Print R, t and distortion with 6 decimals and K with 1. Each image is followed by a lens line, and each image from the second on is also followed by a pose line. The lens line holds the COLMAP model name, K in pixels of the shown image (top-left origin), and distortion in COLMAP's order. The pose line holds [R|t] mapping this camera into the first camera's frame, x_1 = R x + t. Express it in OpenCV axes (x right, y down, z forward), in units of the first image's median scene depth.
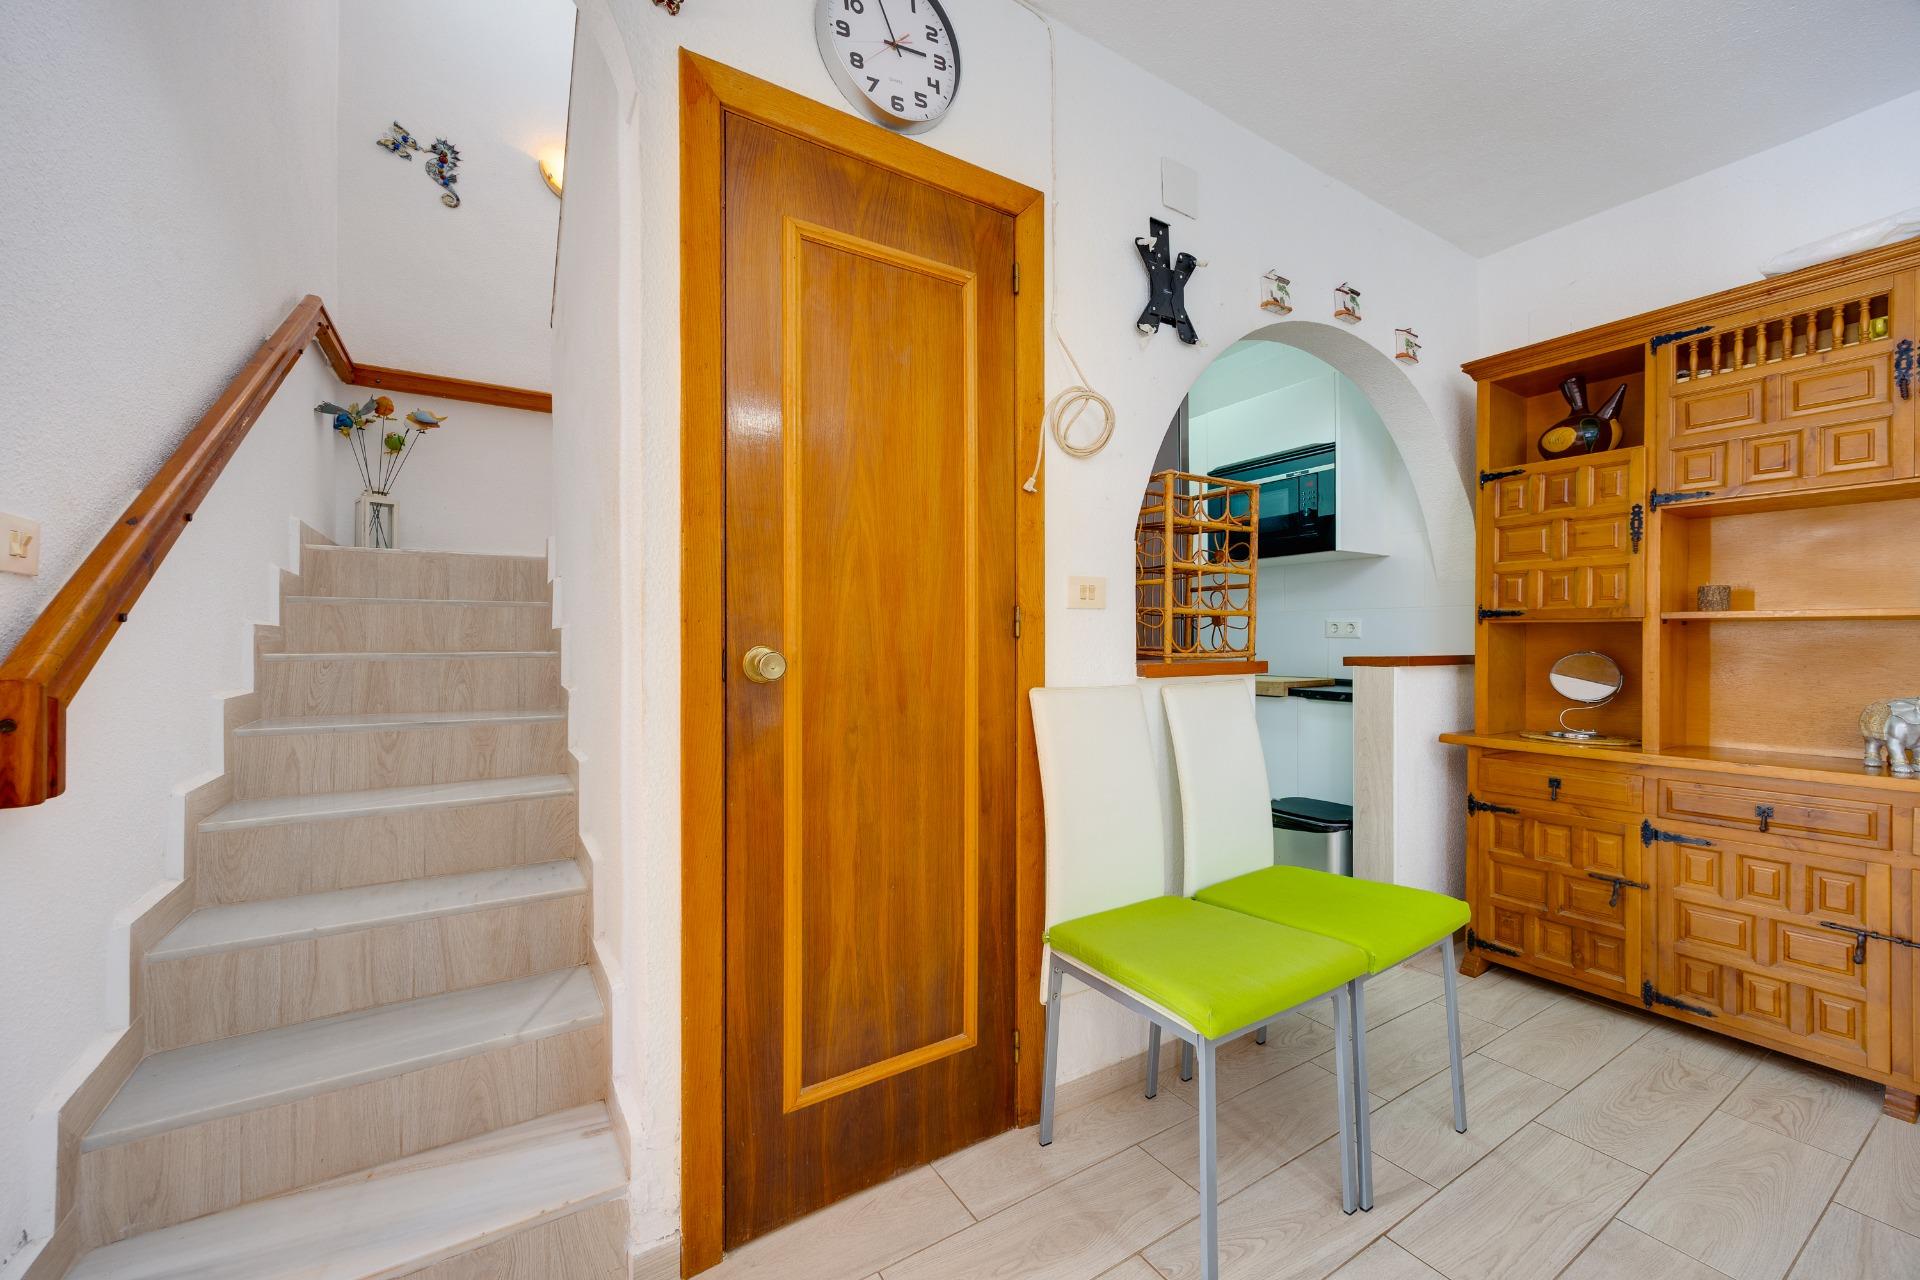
lens RADIAL K [[745.7, 0, 972.6], [0, 745.7, 638.2], [0, 0, 1]] dist [-0.004749, -0.000122]
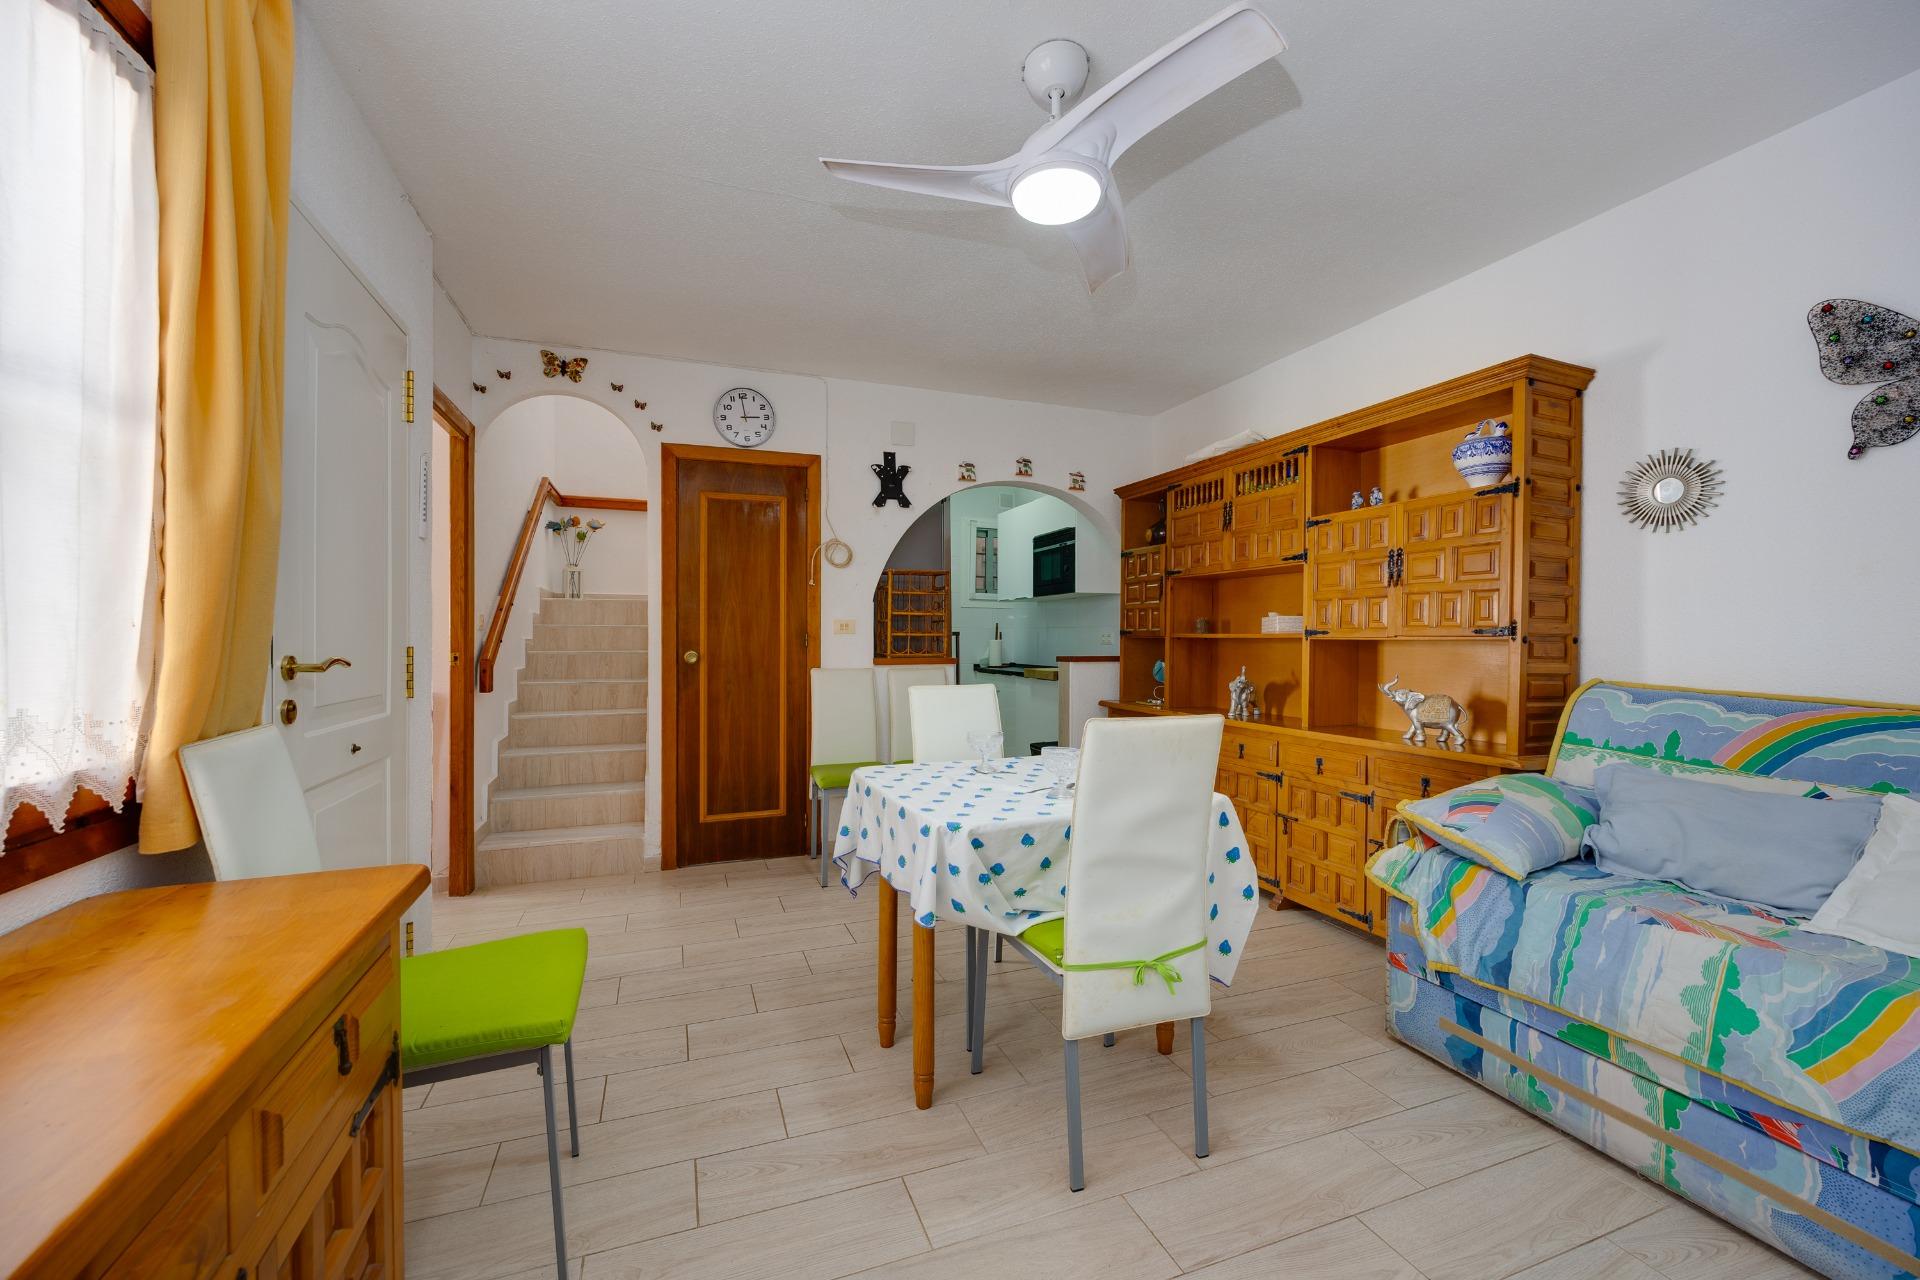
lens RADIAL K [[755.5, 0, 957.4], [0, 755.5, 635.6], [0, 0, 1]] dist [-0.003050, -0.000532]
pose [[0.978075, 0.001414, -0.208250, 1.004323], [-0.001056, 0.999998, 0.001832, -0.041836], [0.208253, -0.001572, 0.978074, -1.217108]]
